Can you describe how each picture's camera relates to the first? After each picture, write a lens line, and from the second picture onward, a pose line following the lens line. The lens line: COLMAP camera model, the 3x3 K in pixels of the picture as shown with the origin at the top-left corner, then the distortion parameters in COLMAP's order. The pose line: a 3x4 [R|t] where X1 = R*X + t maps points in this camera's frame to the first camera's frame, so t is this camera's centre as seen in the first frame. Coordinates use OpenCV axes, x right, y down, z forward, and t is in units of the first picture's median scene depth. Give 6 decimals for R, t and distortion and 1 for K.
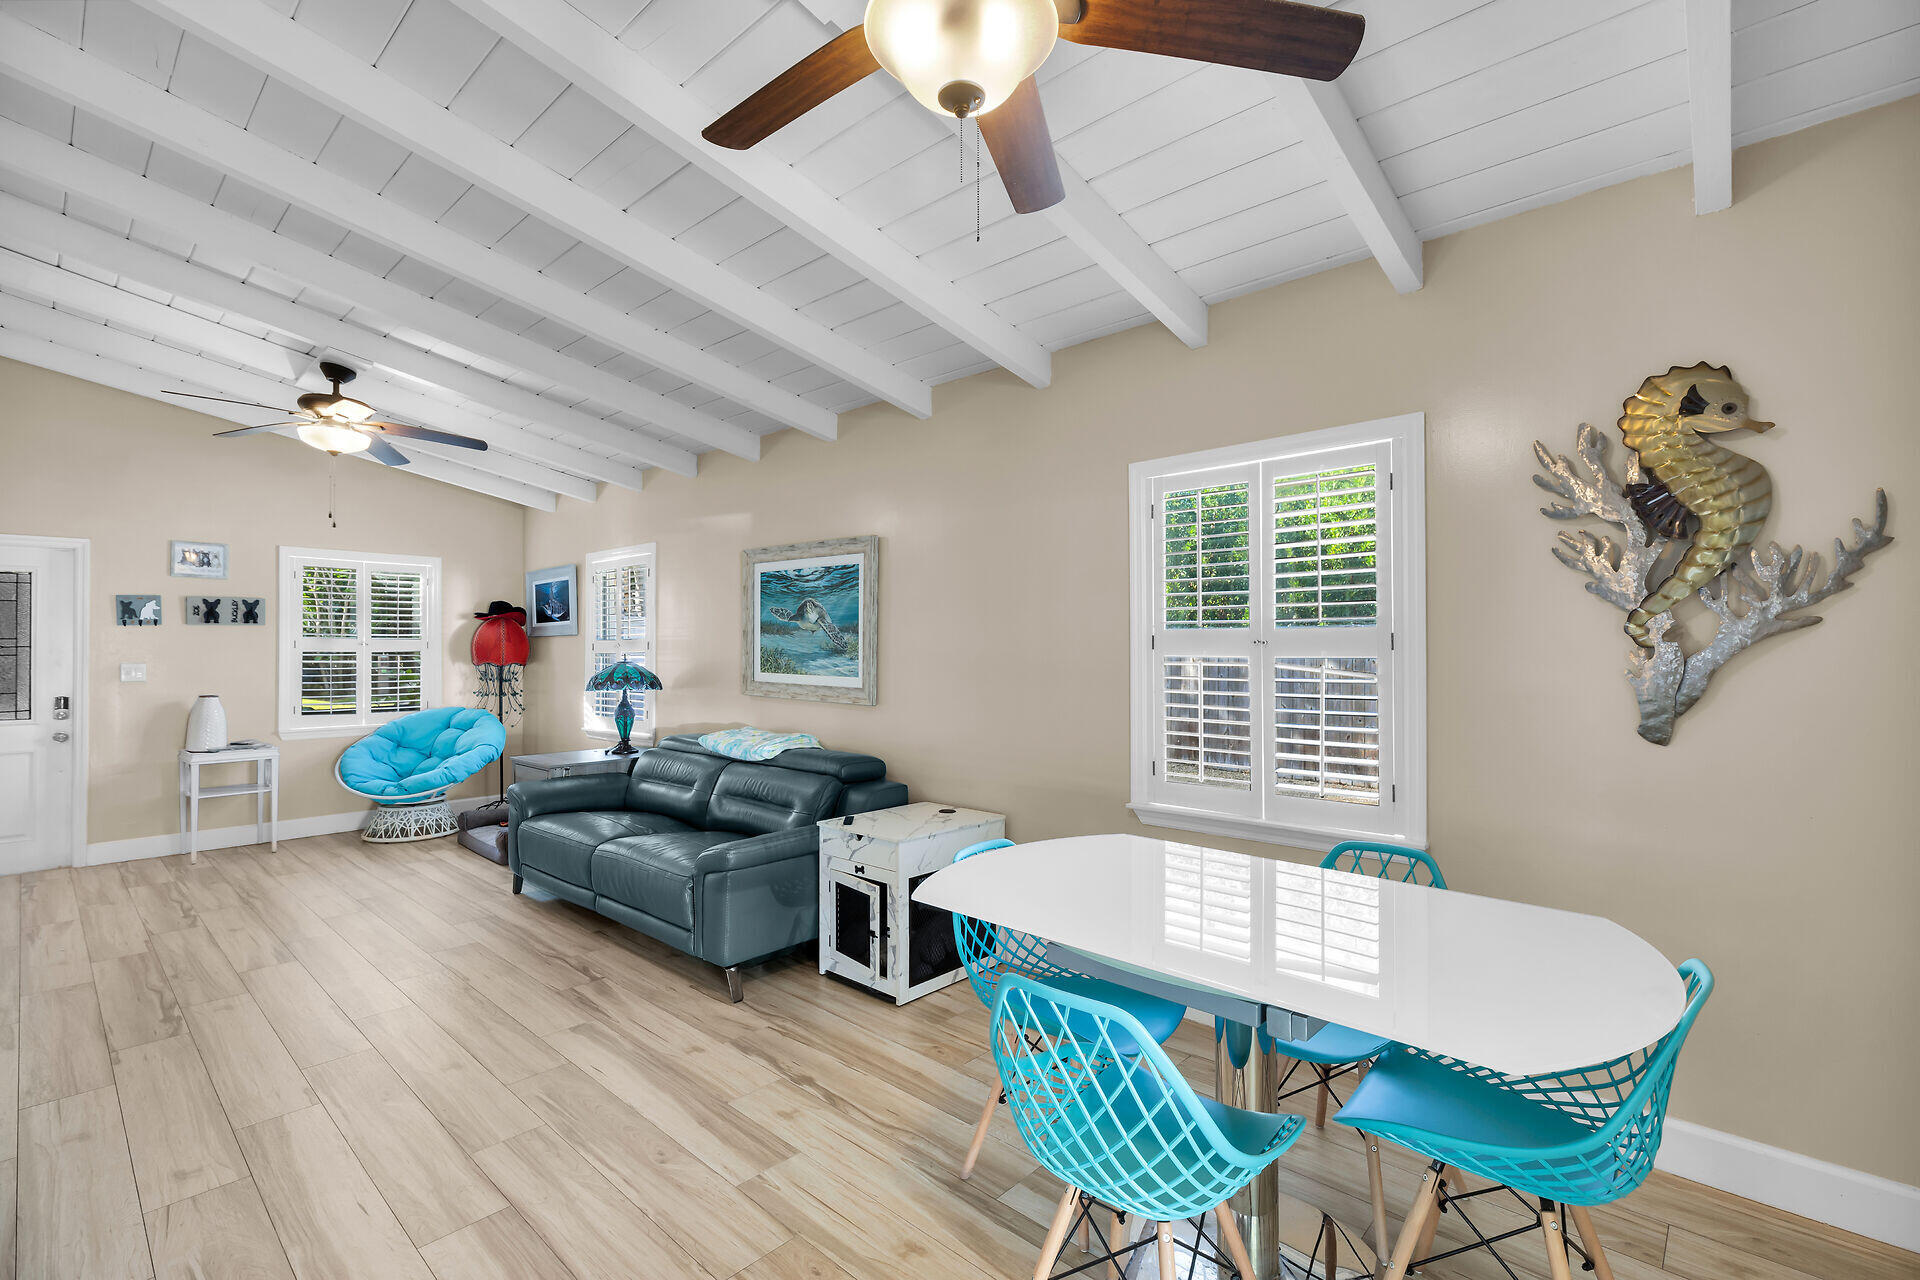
lens RADIAL K [[881.9, 0, 956.5], [0, 881.9, 643.6], [0, 0, 1]] dist [0.003397, 0.000588]
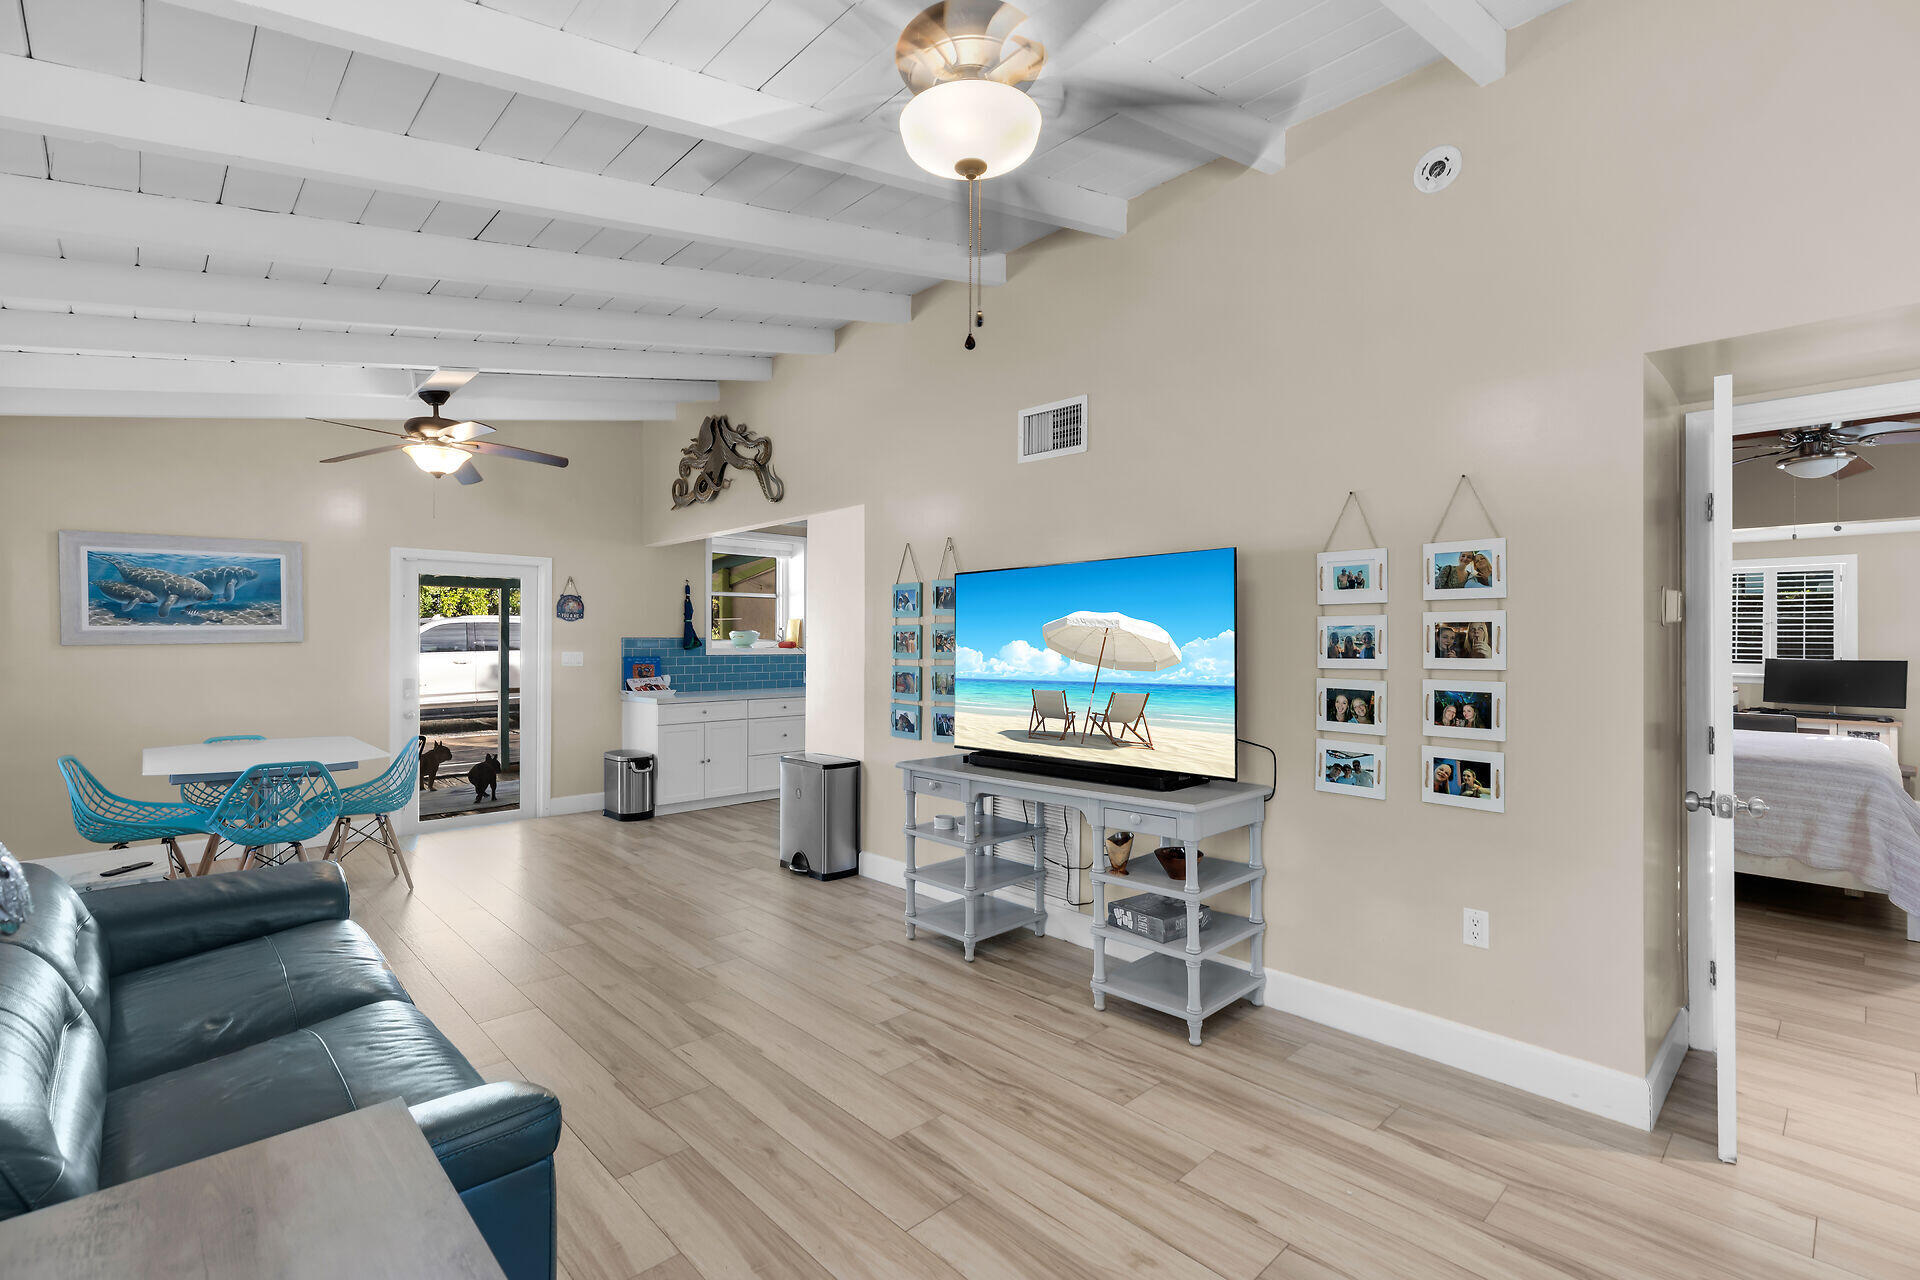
lens RADIAL K [[838.5, 0, 959.7], [0, 838.5, 703.6], [0, 0, 1]] dist [0.002715, 0.000296]
pose [[-0.999084, 0.003603, 0.042649, -0.563709], [0.006779, 0.997194, 0.074557, 0.004689], [-0.042261, 0.074777, -0.996304, 1.070718]]
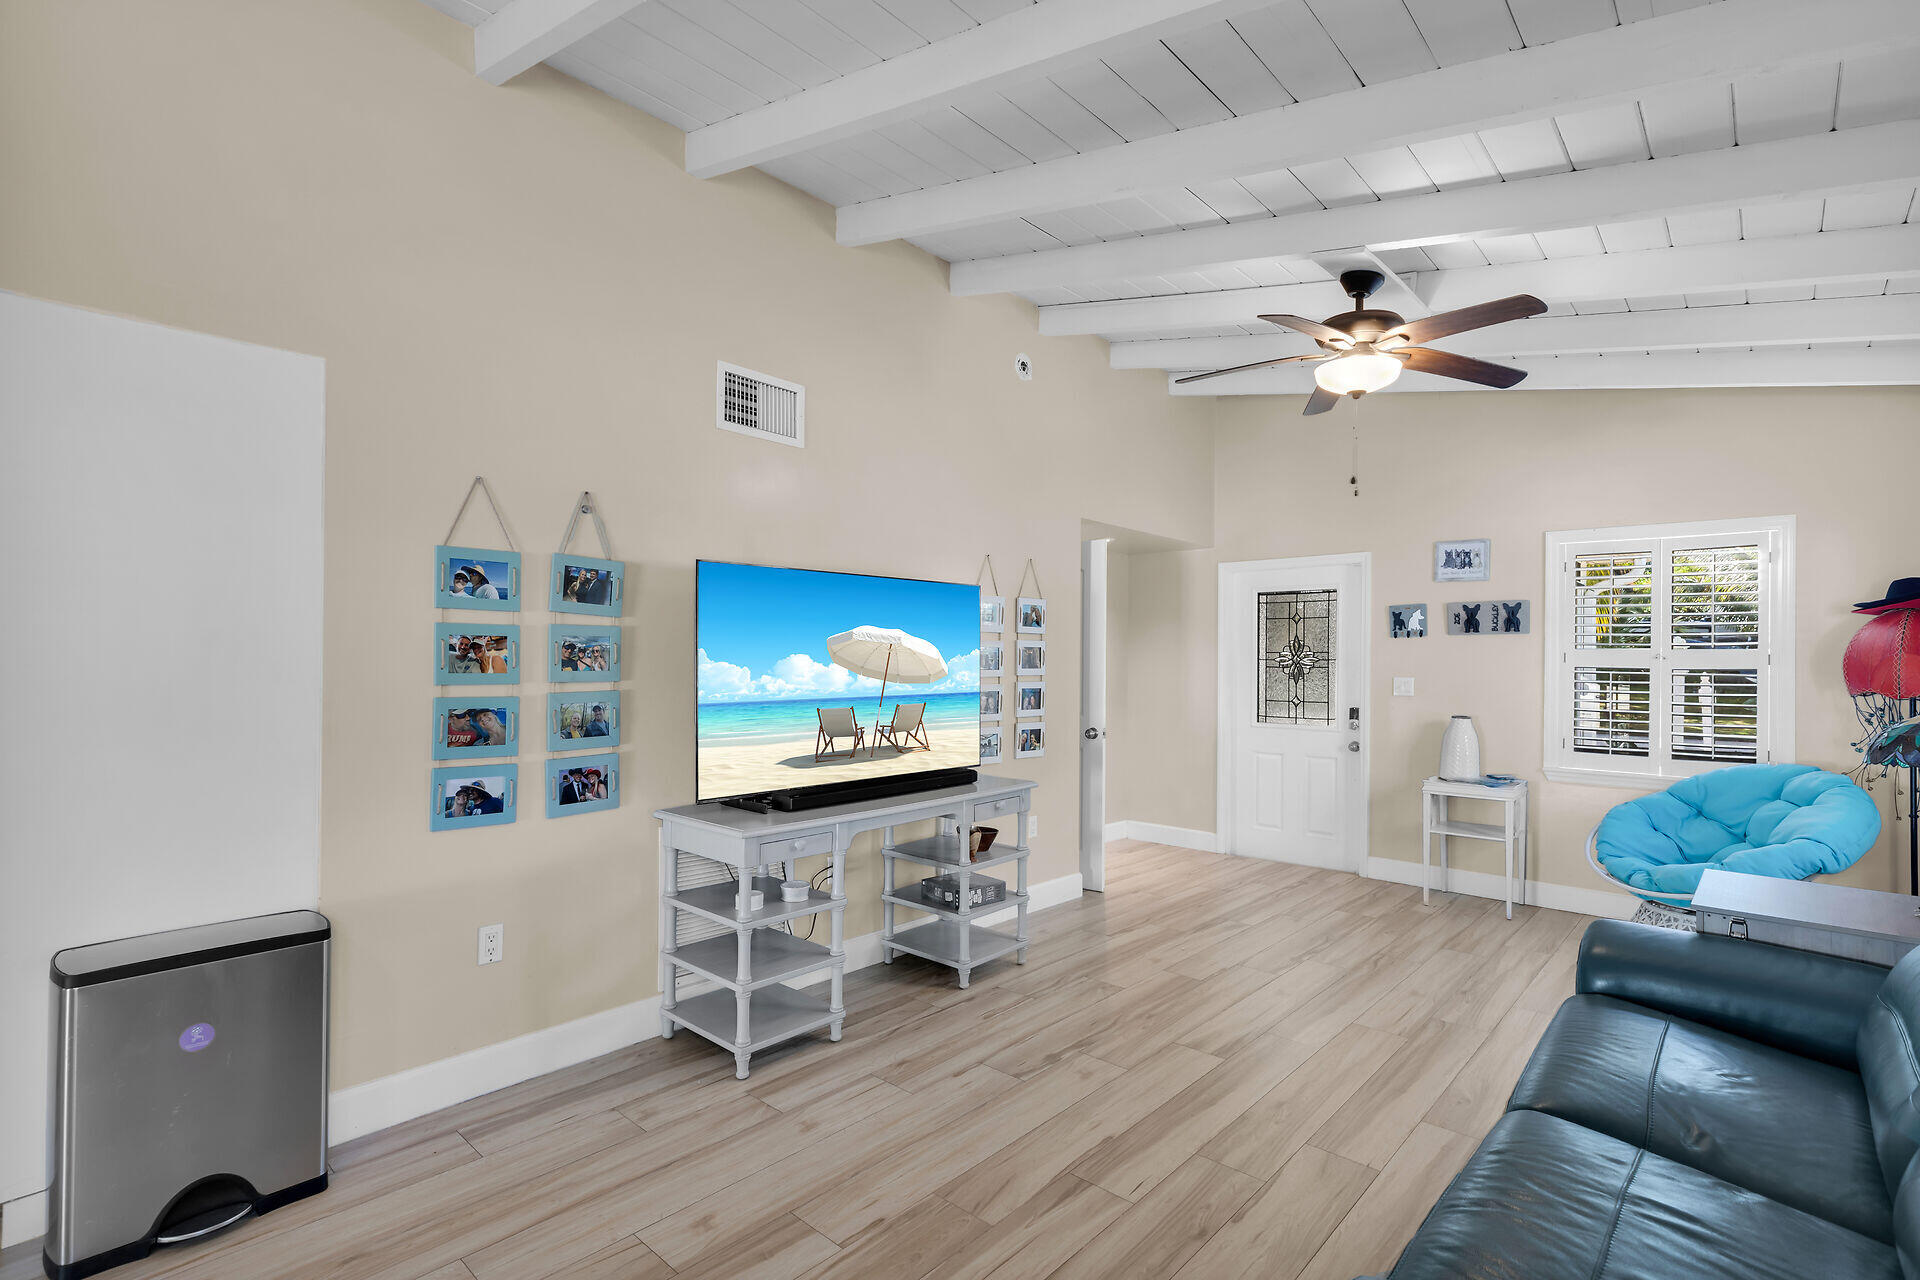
lens RADIAL K [[881.9, 0, 956.5], [0, 881.9, 643.6], [0, 0, 1]] dist [0.003397, 0.000588]
pose [[0.008127, -0.016479, -0.999831, 0.018944], [-0.008210, 0.999829, -0.016545, 0.006458], [0.999933, 0.008343, 0.007990, 0.516713]]
